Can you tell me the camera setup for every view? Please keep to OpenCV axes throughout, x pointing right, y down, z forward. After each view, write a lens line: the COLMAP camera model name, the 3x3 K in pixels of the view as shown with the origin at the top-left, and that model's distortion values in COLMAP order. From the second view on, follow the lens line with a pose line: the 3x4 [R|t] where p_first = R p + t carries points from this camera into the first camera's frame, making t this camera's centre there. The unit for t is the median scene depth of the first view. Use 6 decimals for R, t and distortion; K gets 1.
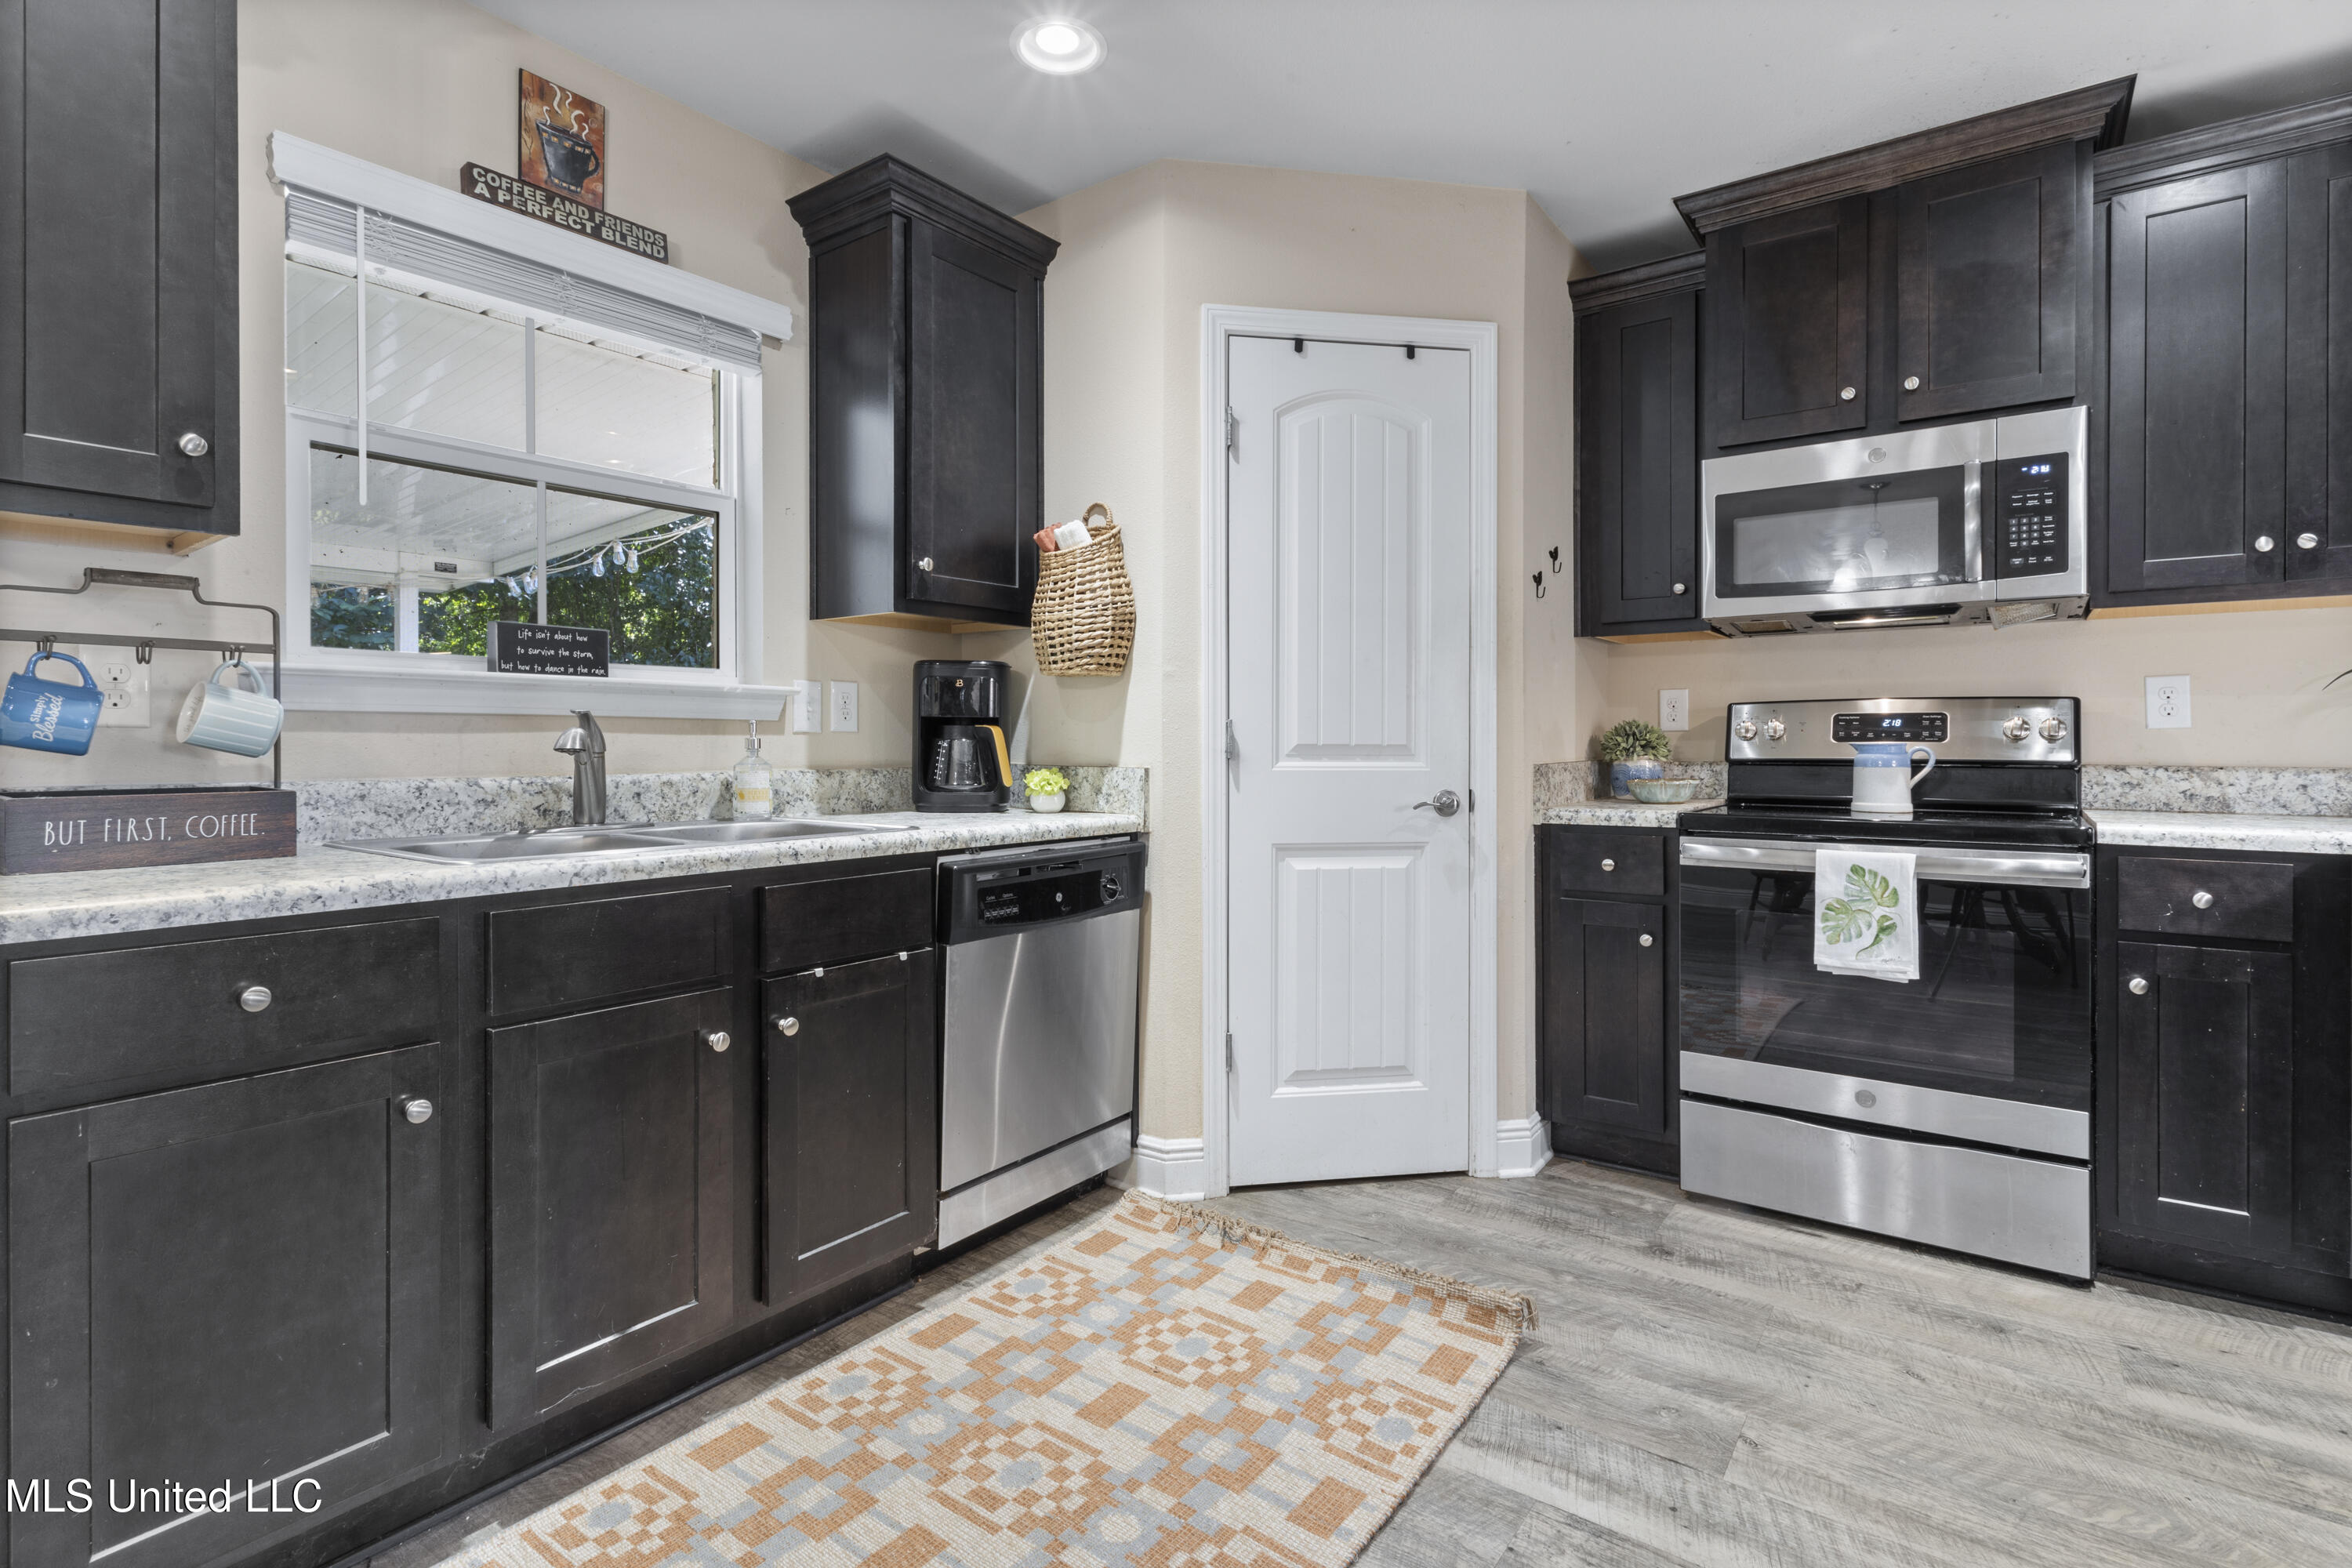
lens RADIAL K [[1114.4, 0, 1165.7], [0, 1114.4, 750.5], [0, 0, 1]] dist [-0.000857, 0.002400]
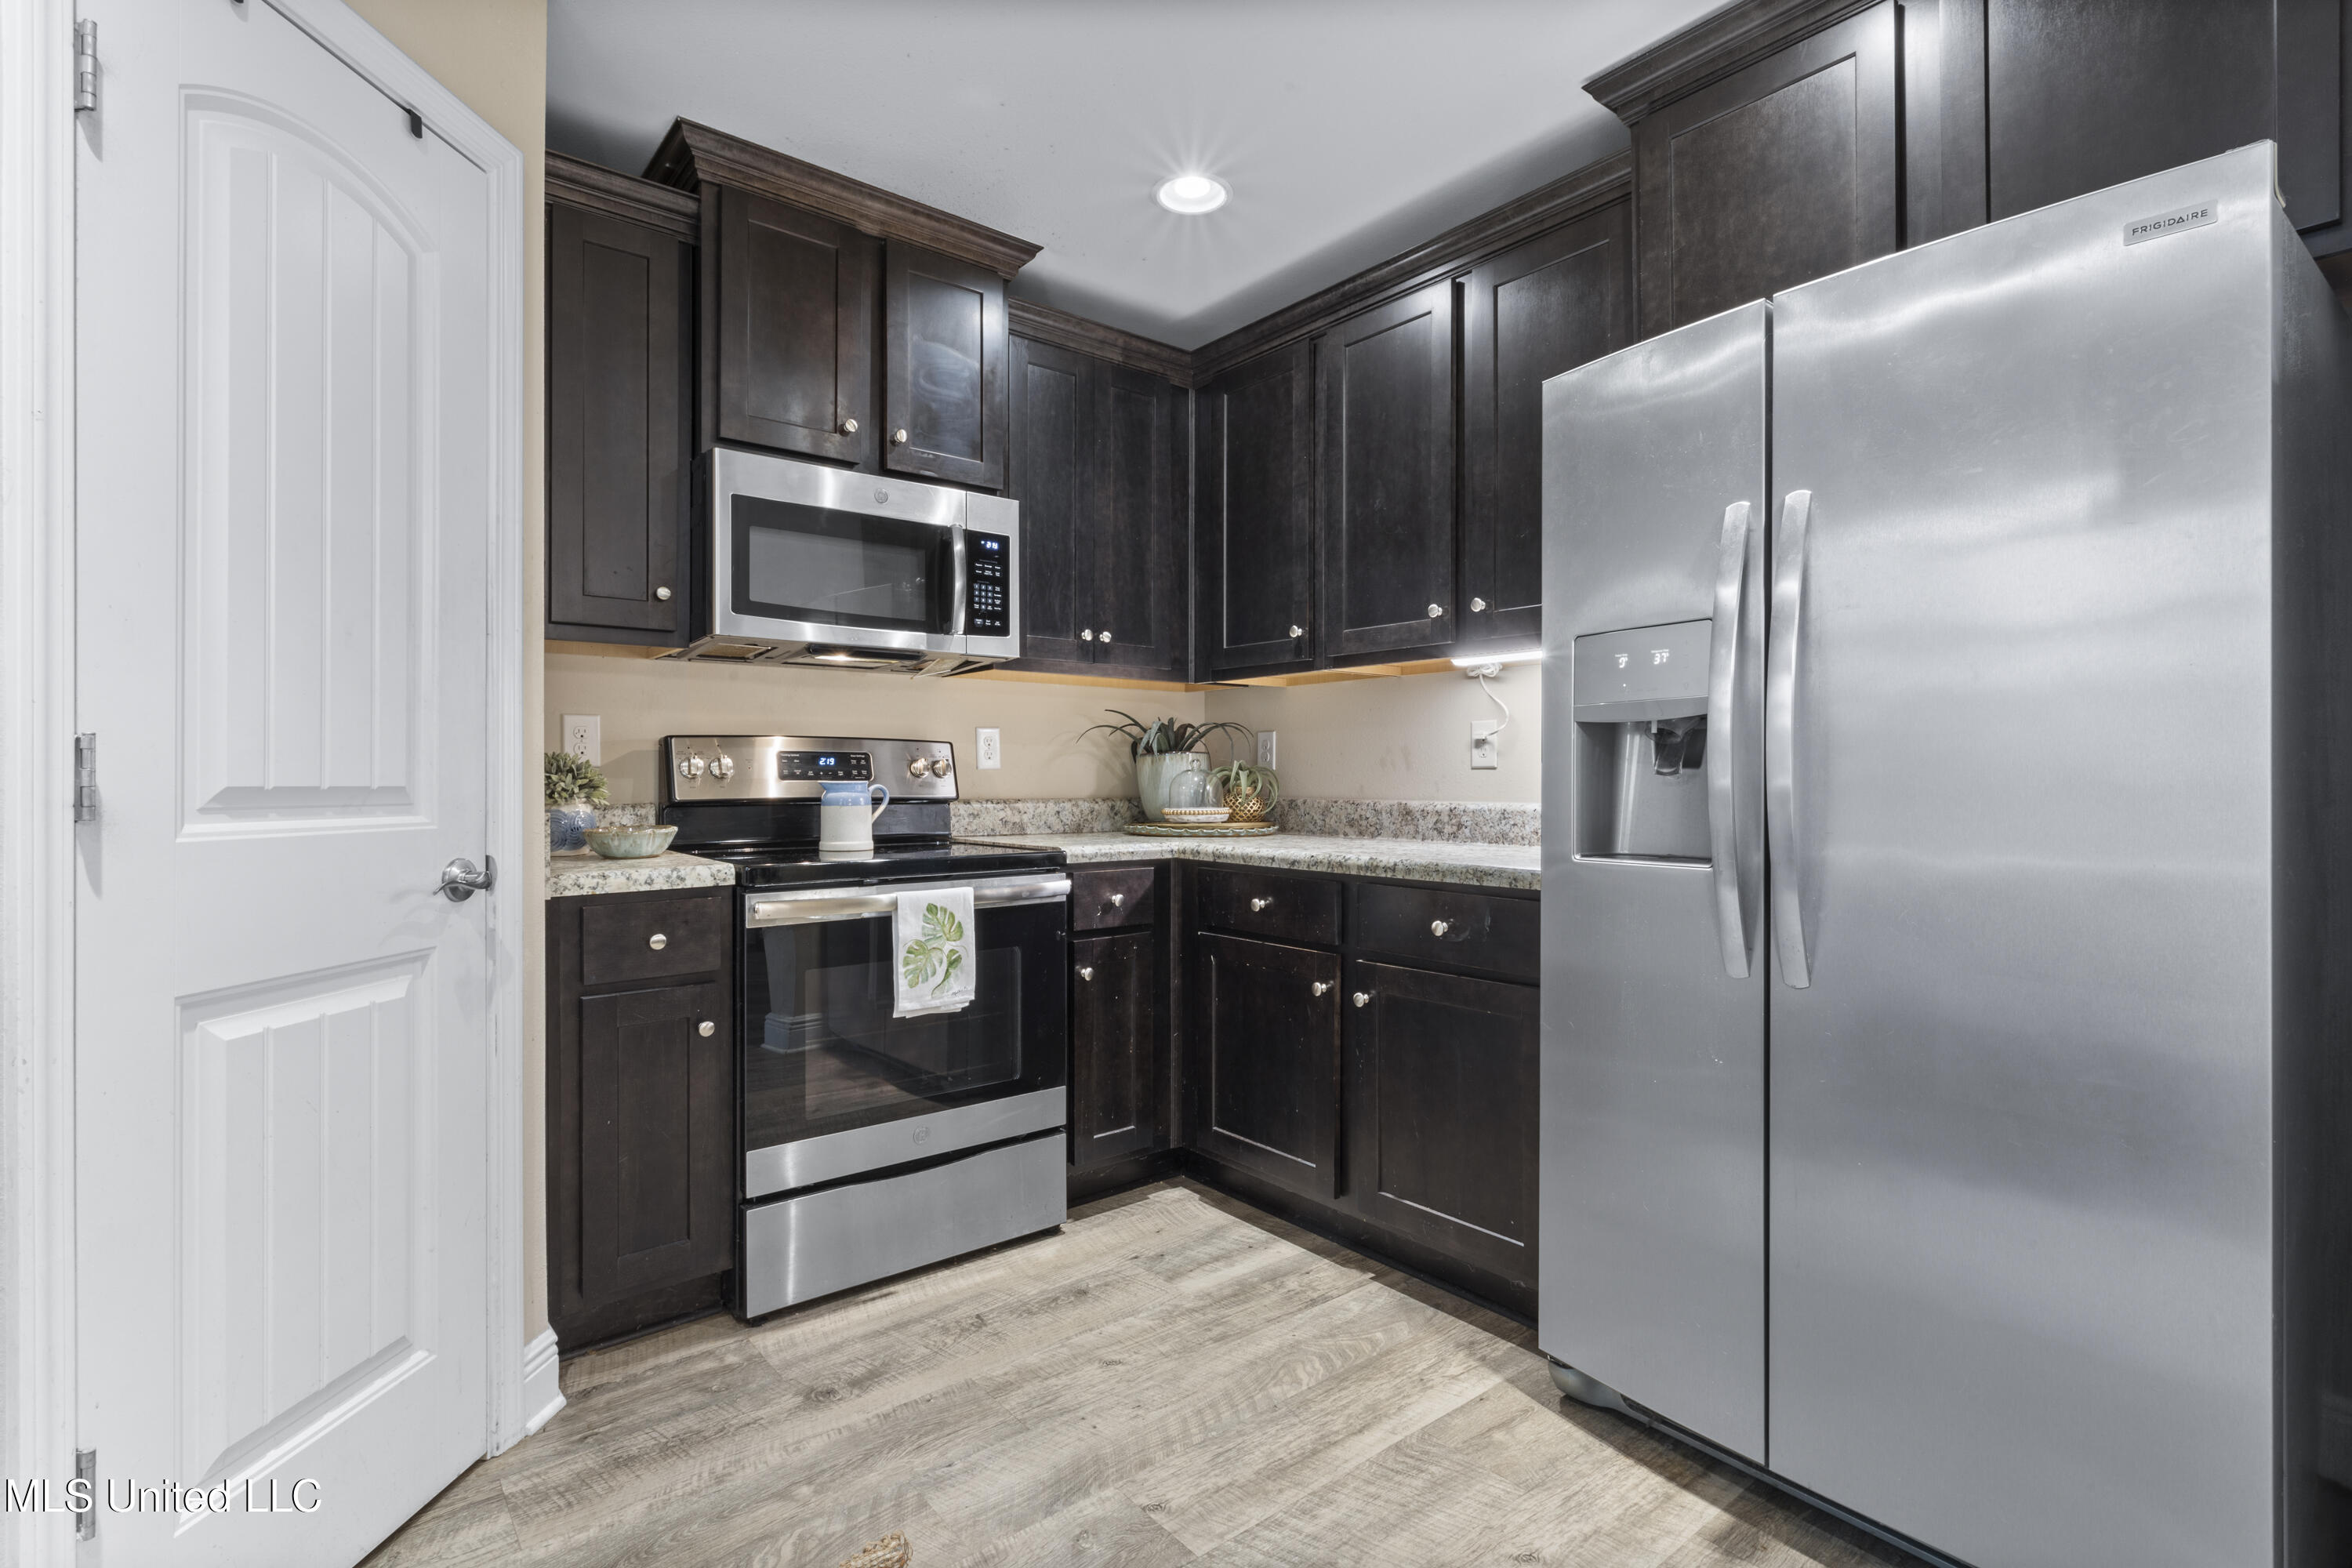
lens RADIAL K [[1114.4, 0, 1178.0], [0, 1114.4, 775.7], [0, 0, 1]] dist [-0.000857, 0.002400]
pose [[0.245686, 0.002333, 0.969347, -0.306719], [0.007211, 0.999965, -0.004234, -0.006474], [-0.969323, 0.008030, 0.245661, 0.555879]]
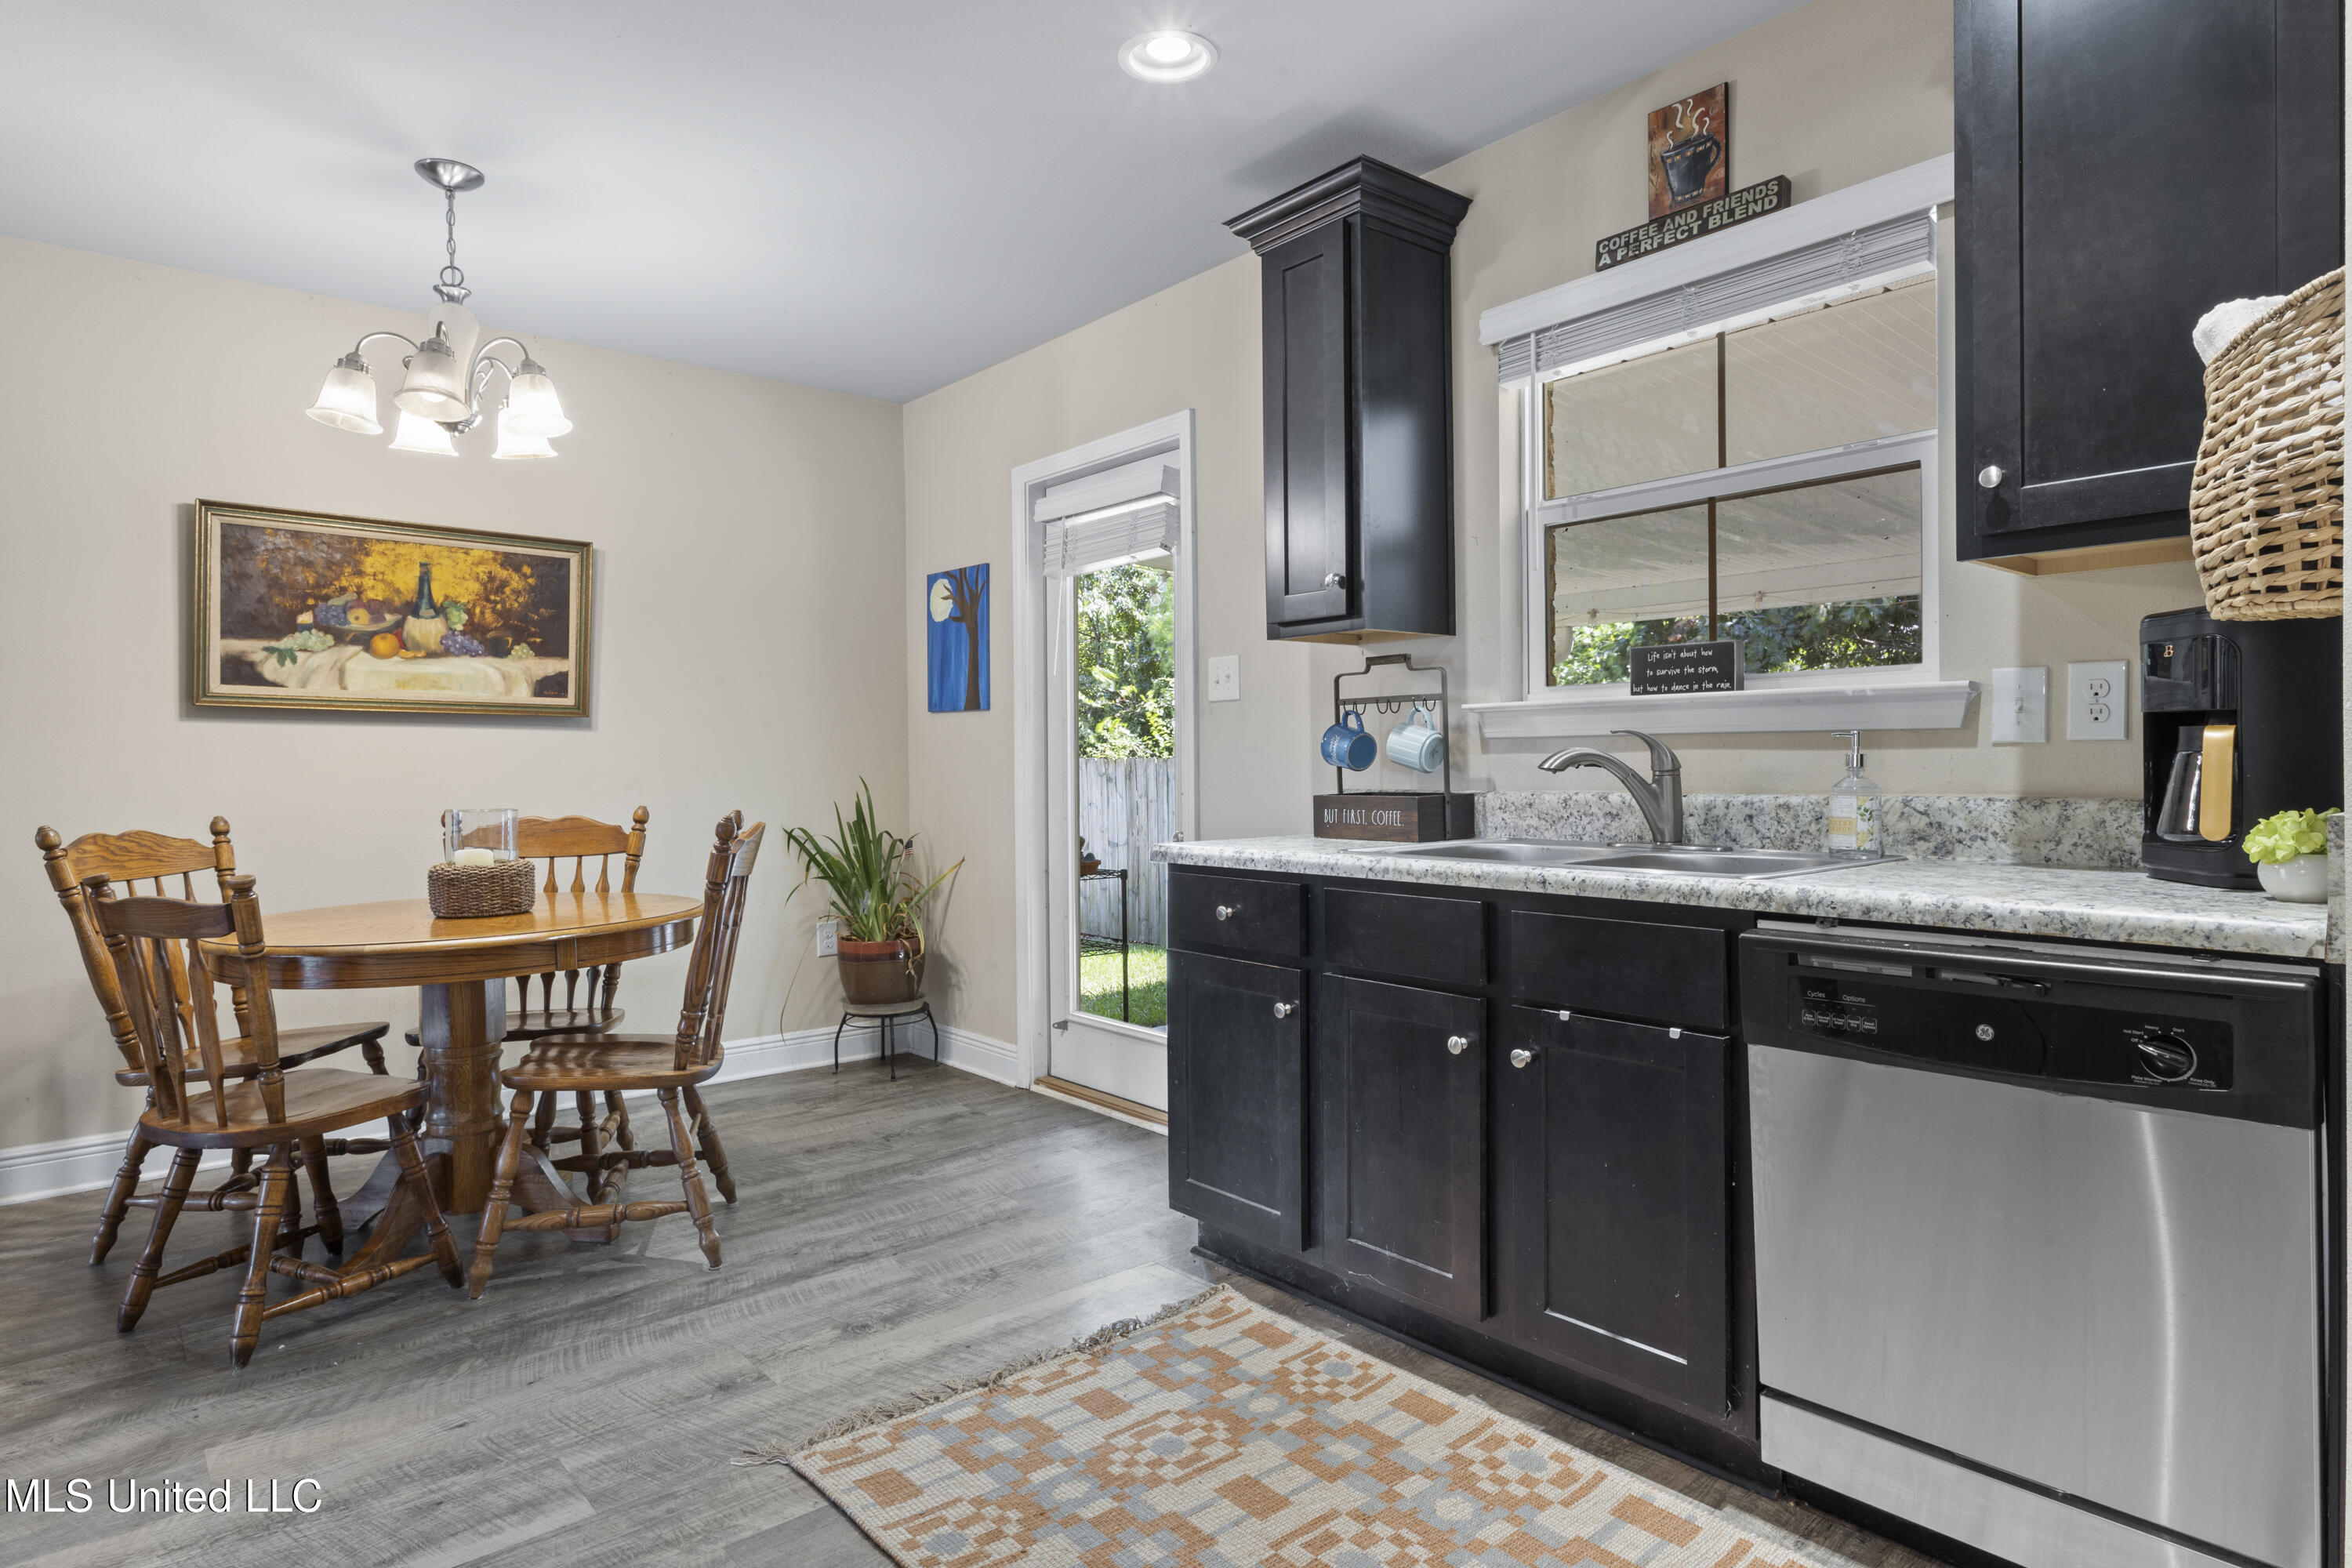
lens RADIAL K [[1309.7, 0, 1178.0], [0, 1309.7, 780.1], [0, 0, 1]] dist [0.000599, -0.000798]
pose [[-0.221201, 0.017577, -0.975070, 0.679118], [0.005435, 0.999844, 0.016790, -0.011182], [0.975213, -0.001586, -0.221262, 0.788401]]
